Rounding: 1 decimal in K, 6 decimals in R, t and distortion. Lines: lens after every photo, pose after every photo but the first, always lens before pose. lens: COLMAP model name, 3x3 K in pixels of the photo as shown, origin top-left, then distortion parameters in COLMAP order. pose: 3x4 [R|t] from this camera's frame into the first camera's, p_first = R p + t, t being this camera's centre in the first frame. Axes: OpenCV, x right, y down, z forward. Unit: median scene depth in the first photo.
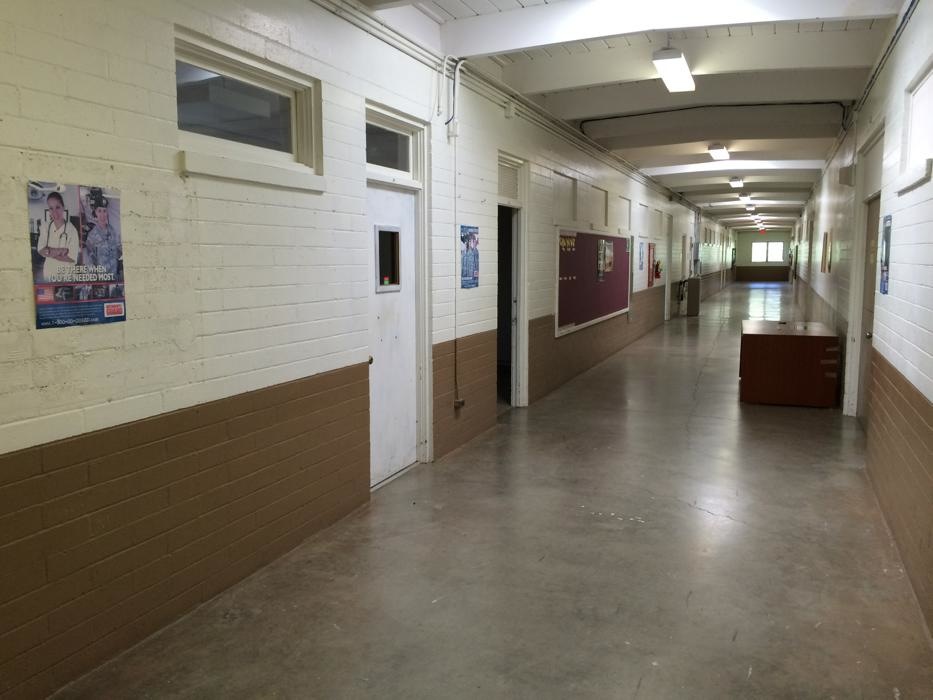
lens RADIAL K [[800.8, 0, 464.7], [0, 800.8, 354.5], [0, 0, 1]] dist [0.069383, -0.097098]
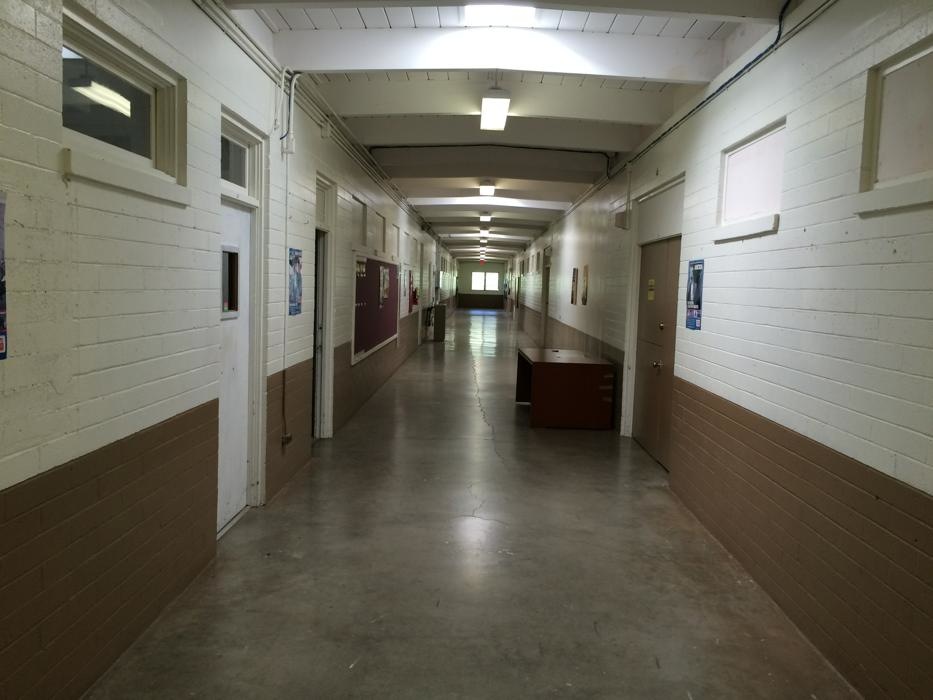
lens RADIAL K [[800.8, 0, 464.2], [0, 800.8, 353.4], [0, 0, 1]] dist [0.069383, -0.097098]
pose [[0.938839, 0.003107, 0.344342, -0.146291], [0.006755, 0.999601, -0.027437, -0.011947], [-0.344290, 0.028085, 0.938443, 0.059435]]
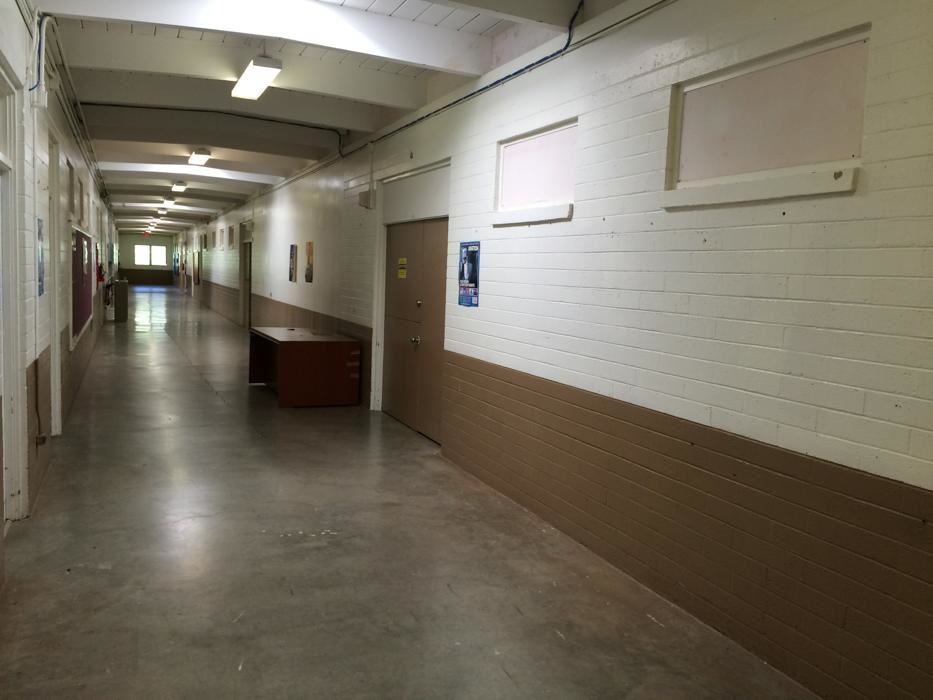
lens RADIAL K [[800.8, 0, 463.6], [0, 800.8, 353.2], [0, 0, 1]] dist [0.069383, -0.097098]
pose [[0.720604, -0.039861, 0.692200, -0.283527], [0.043082, 0.998991, 0.012679, -0.018366], [-0.692007, 0.020685, 0.721595, 0.130590]]
